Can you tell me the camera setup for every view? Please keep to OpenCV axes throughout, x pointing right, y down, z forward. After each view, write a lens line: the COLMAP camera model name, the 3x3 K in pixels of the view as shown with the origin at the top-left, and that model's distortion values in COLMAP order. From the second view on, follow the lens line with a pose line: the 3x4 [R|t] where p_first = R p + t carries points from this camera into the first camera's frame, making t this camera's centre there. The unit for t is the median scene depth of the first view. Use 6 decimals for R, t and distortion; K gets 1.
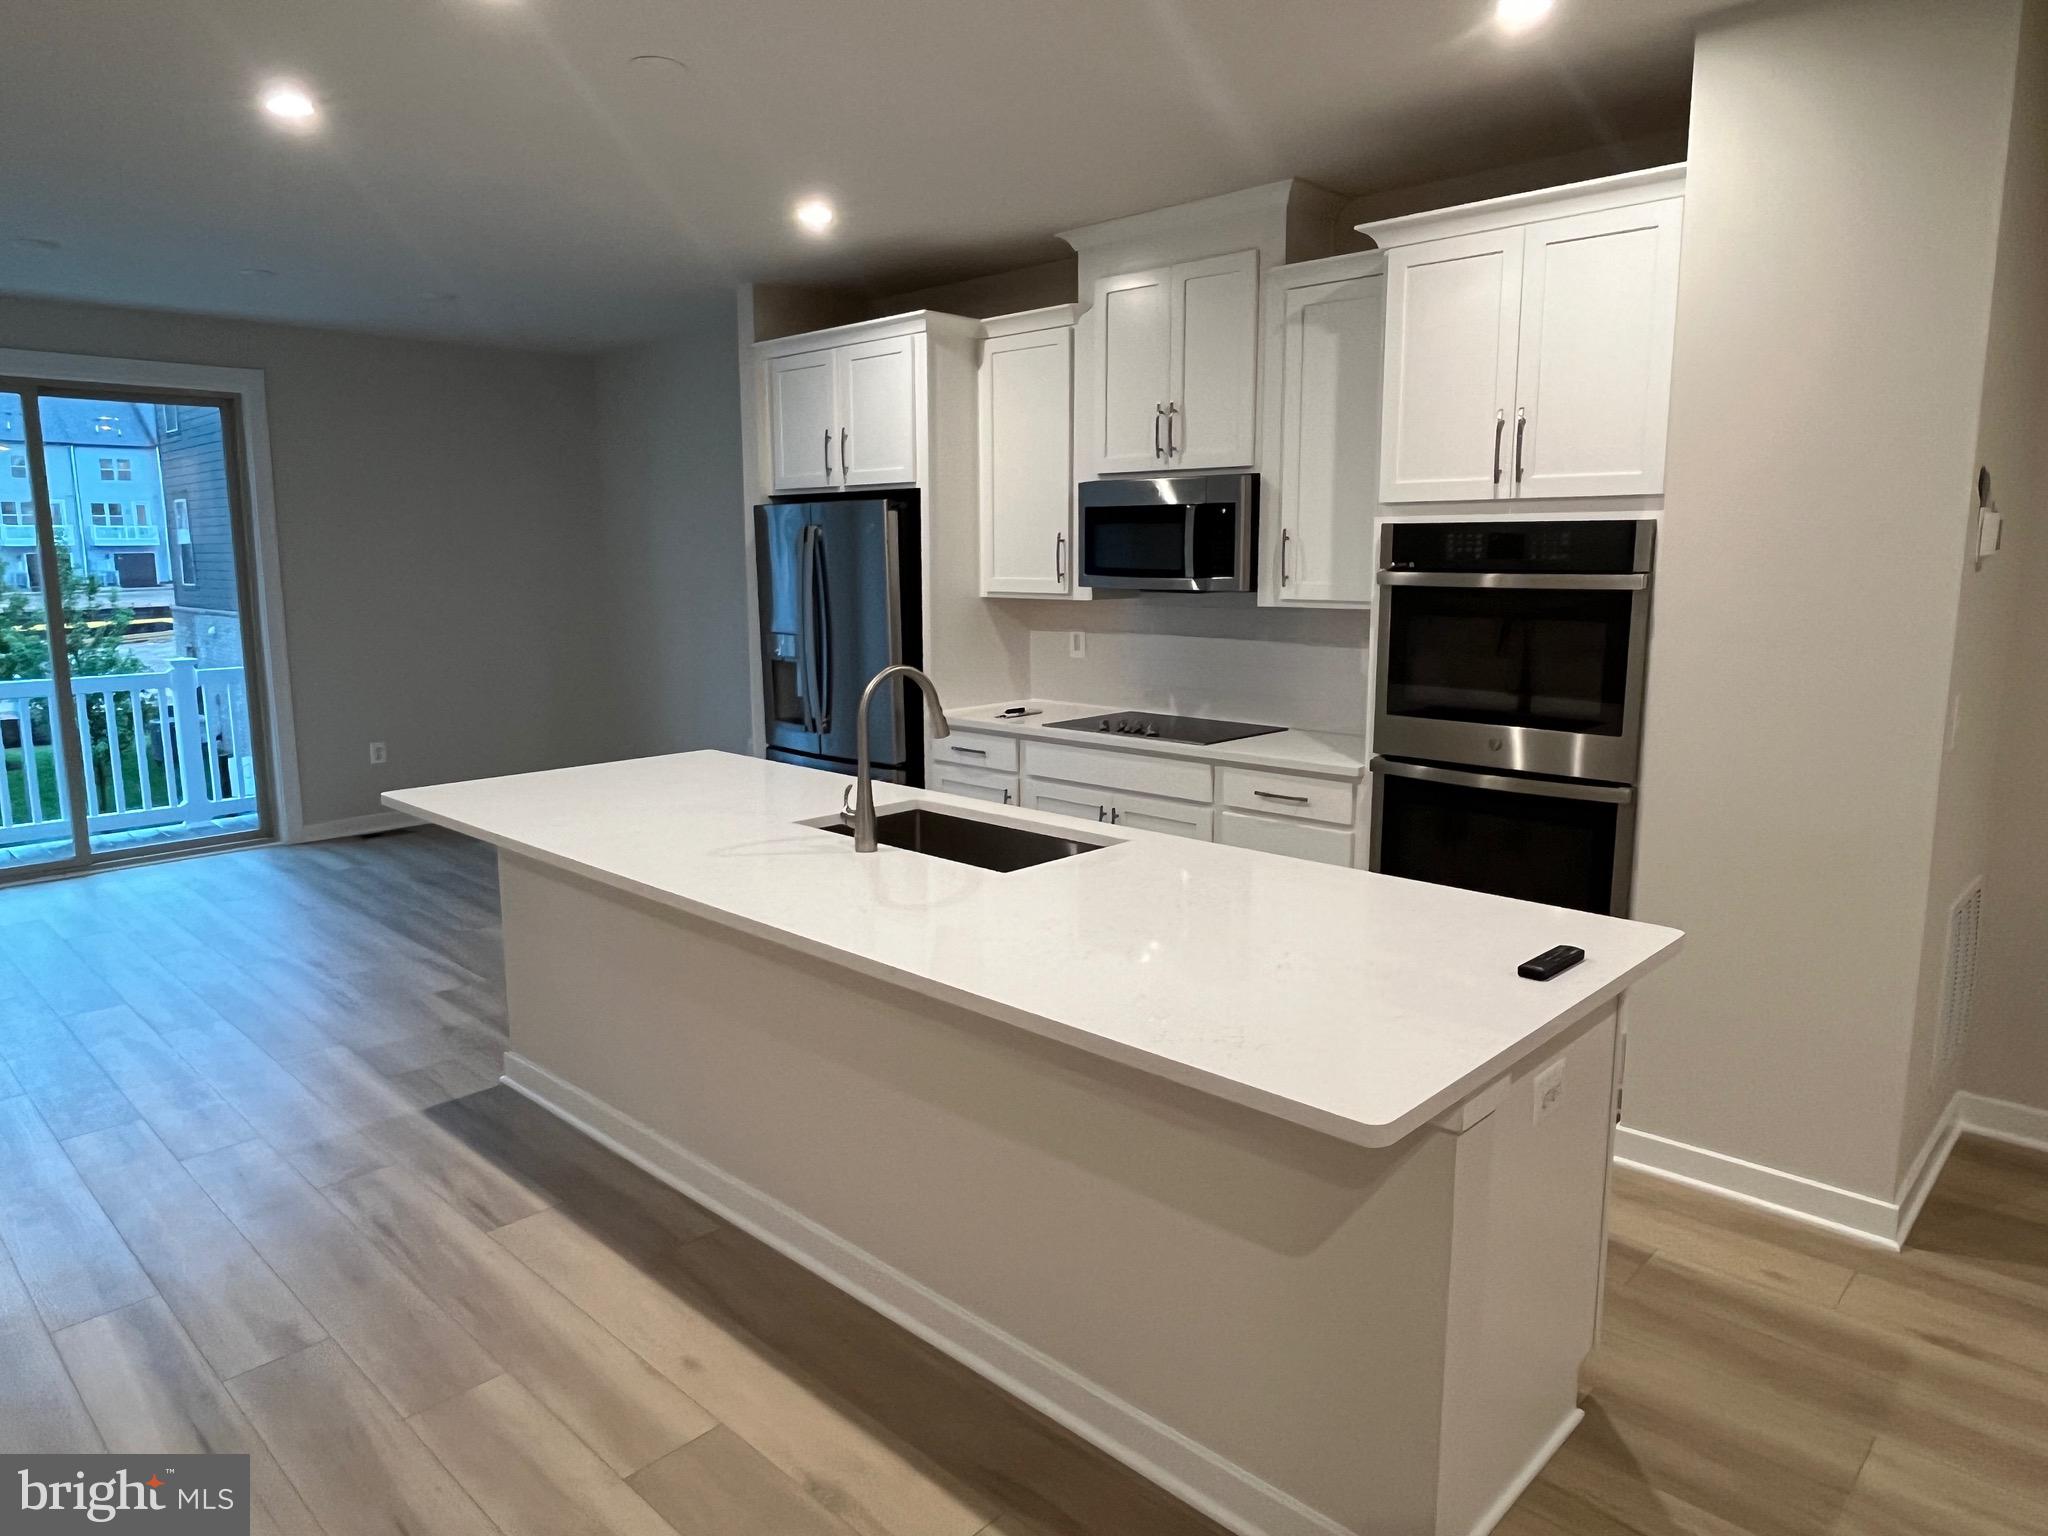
lens RADIAL K [[1295.8, 0, 1011.6], [0, 1295.8, 754.1], [0, 0, 1]] dist [-0.000871, -0.003868]
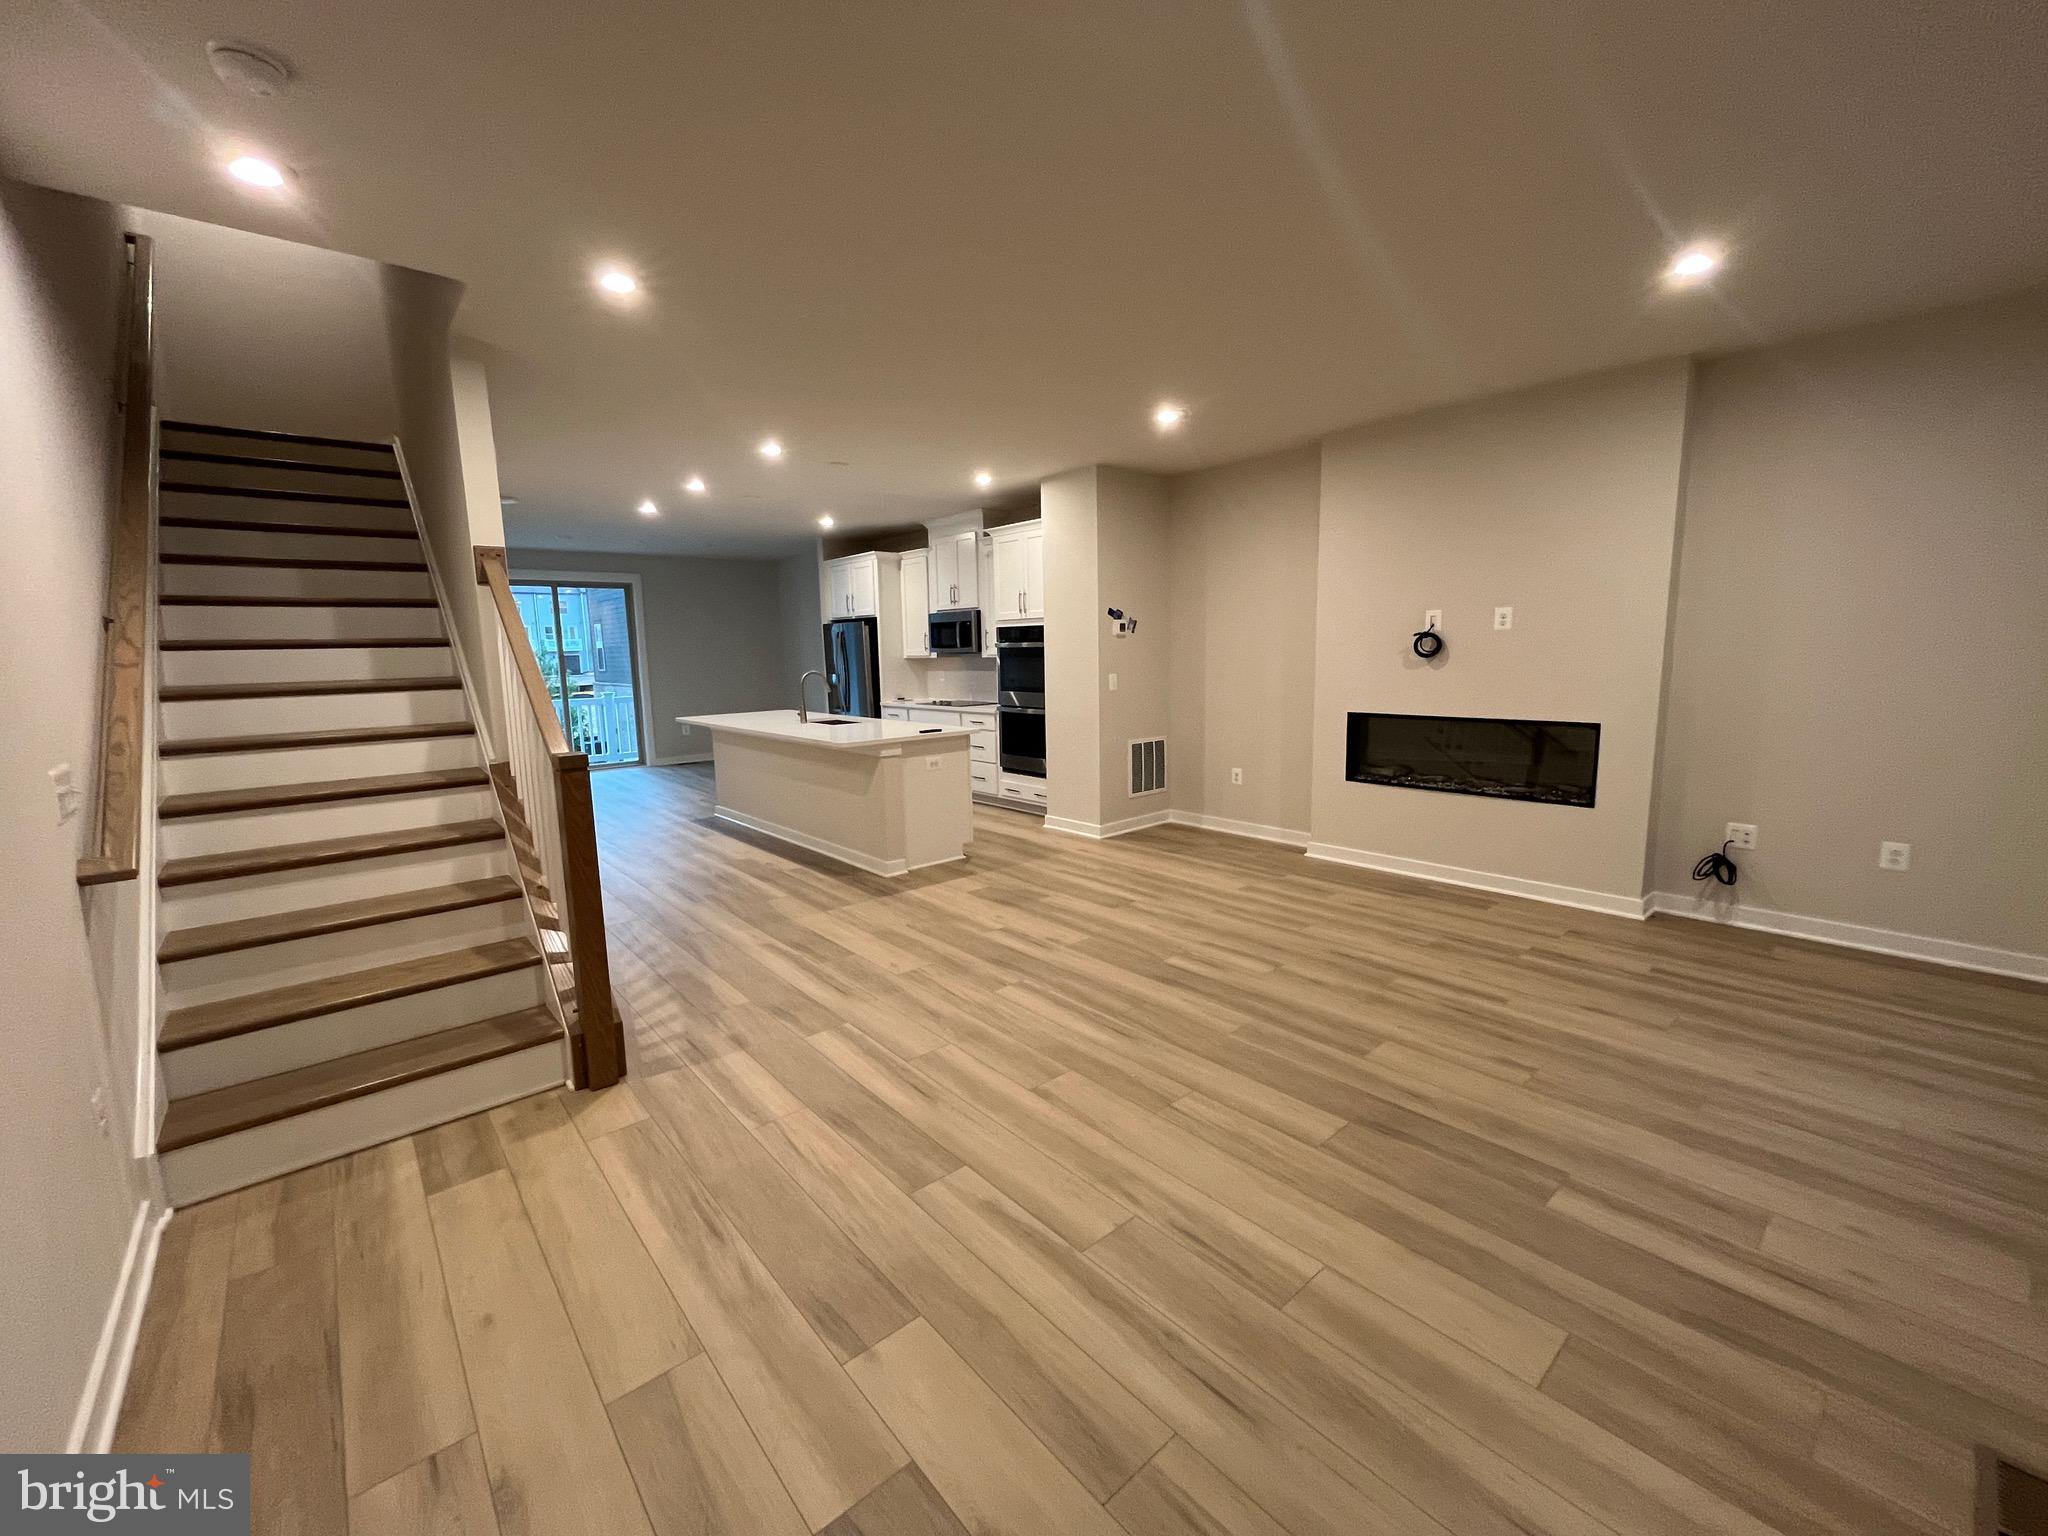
lens RADIAL K [[830.6, 0, 1020.4], [0, 830.6, 764.5], [0, 0, 1]] dist [-0.004454, 0.001202]
pose [[0.995601, -0.004000, -0.093611, 0.451919], [0.002618, 0.999886, -0.014876, 0.146098], [0.093659, 0.014566, 0.995498, -0.784644]]
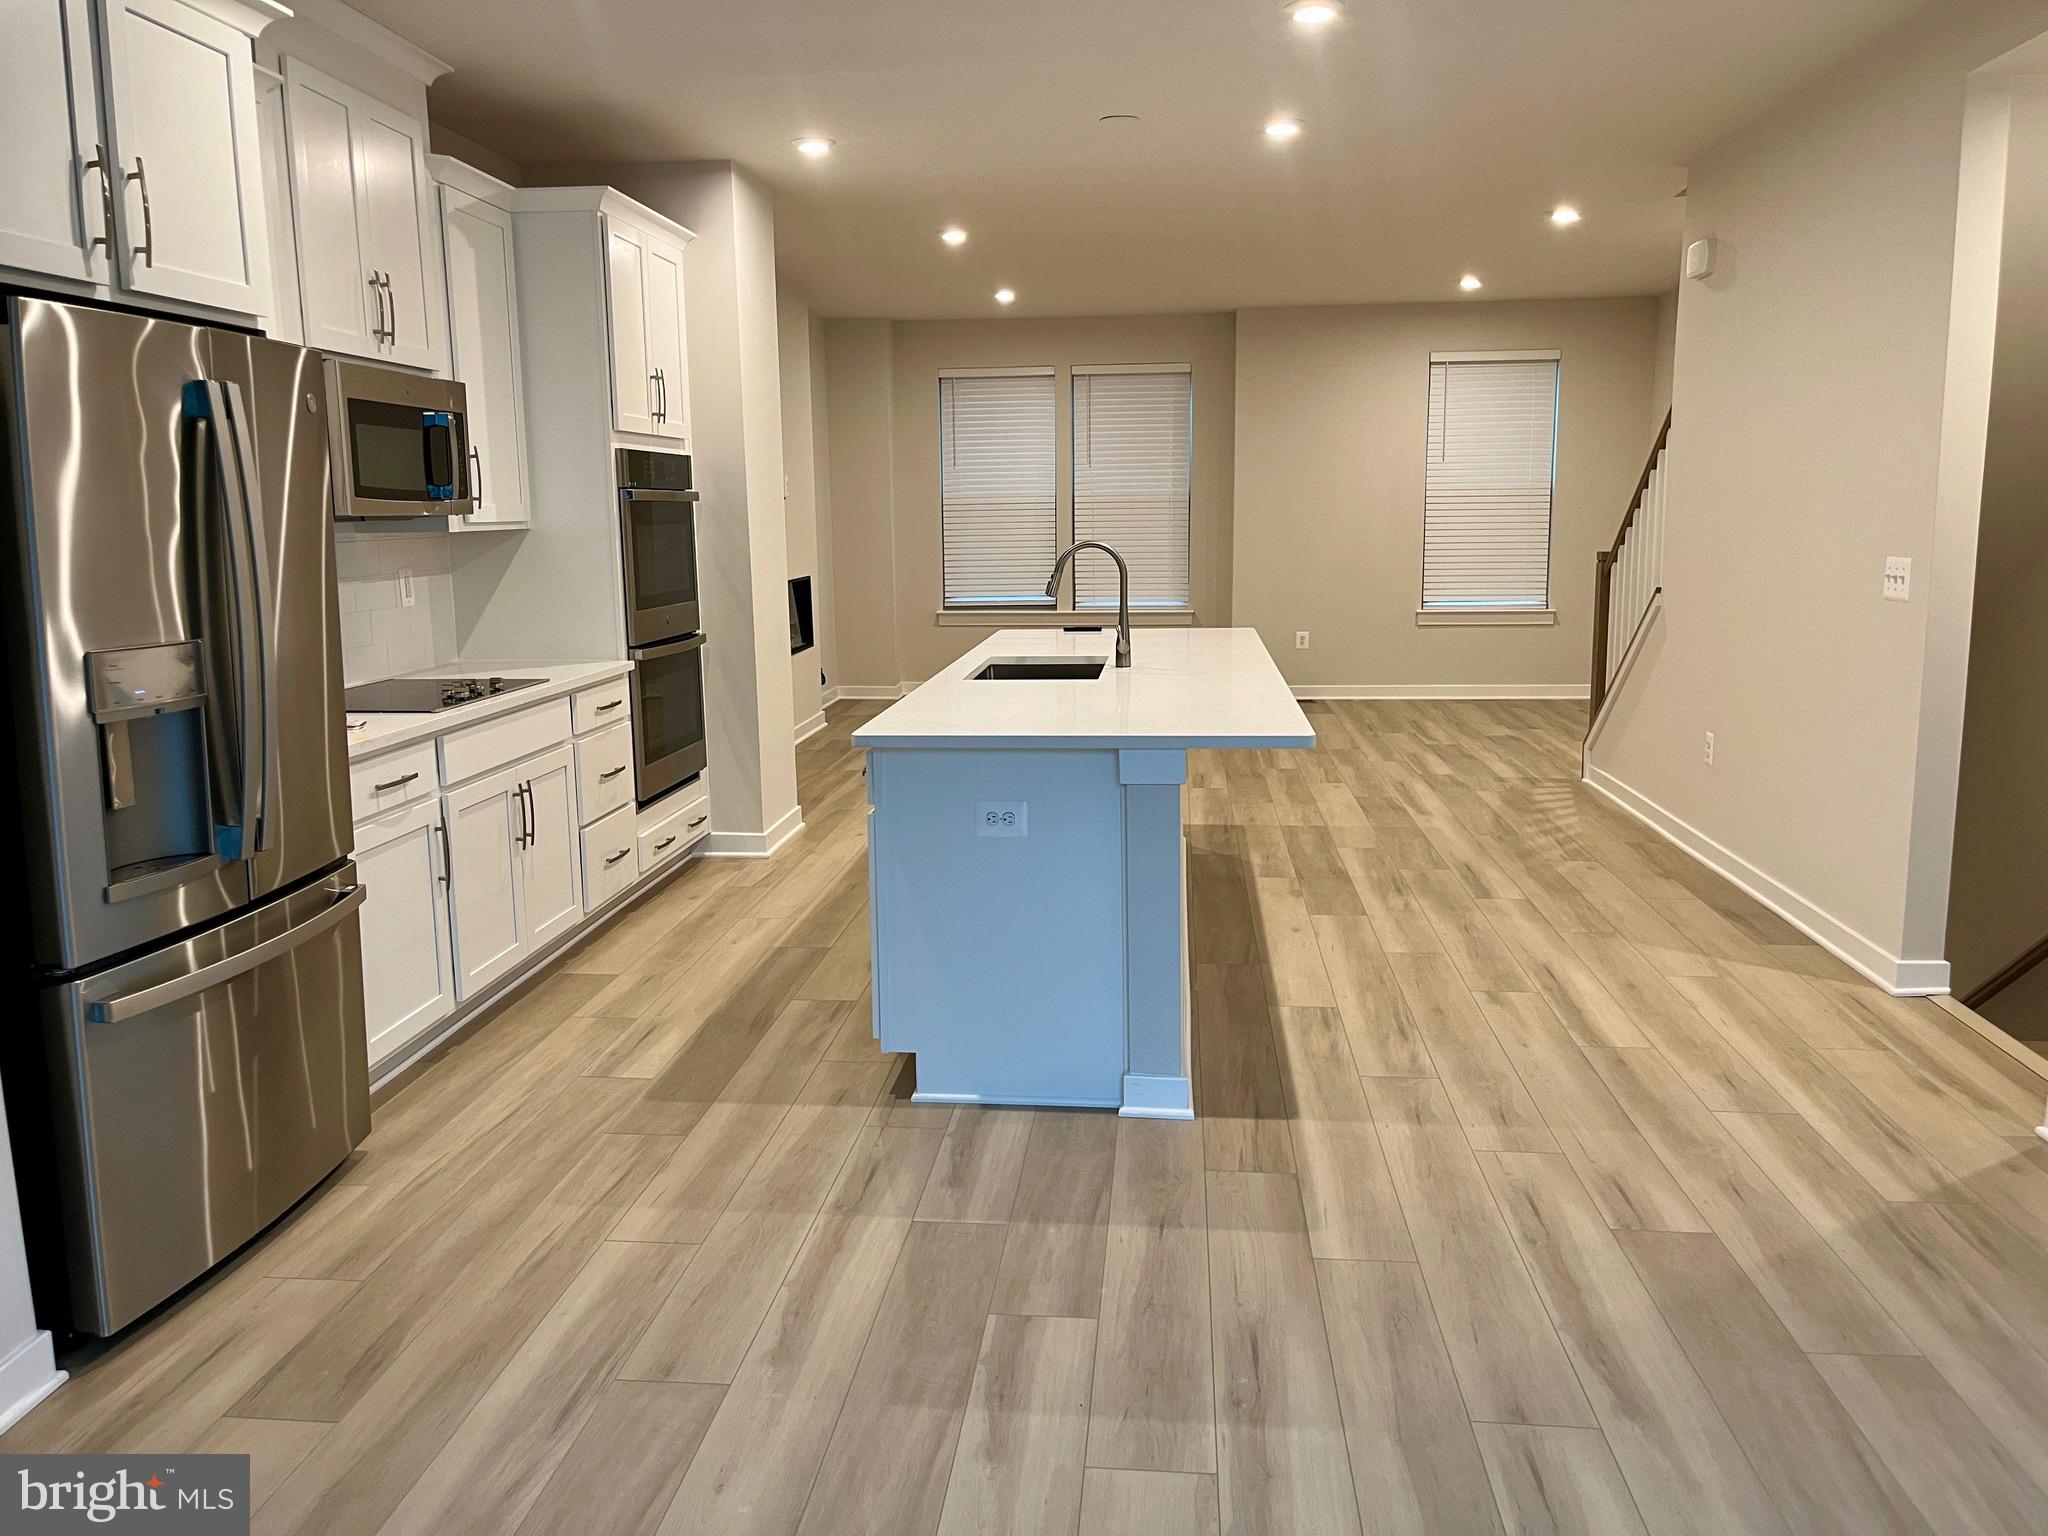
lens RADIAL K [[1563.2, 0, 1013.7], [0, 1563.2, 761.0], [0, 0, 1]] dist [0.048099, -0.032613]
pose [[-0.620029, -0.112675, 0.776446, -0.930602], [0.140973, 0.957529, 0.251526, -0.186388], [-0.771810, 0.265411, -0.577811, 1.409320]]
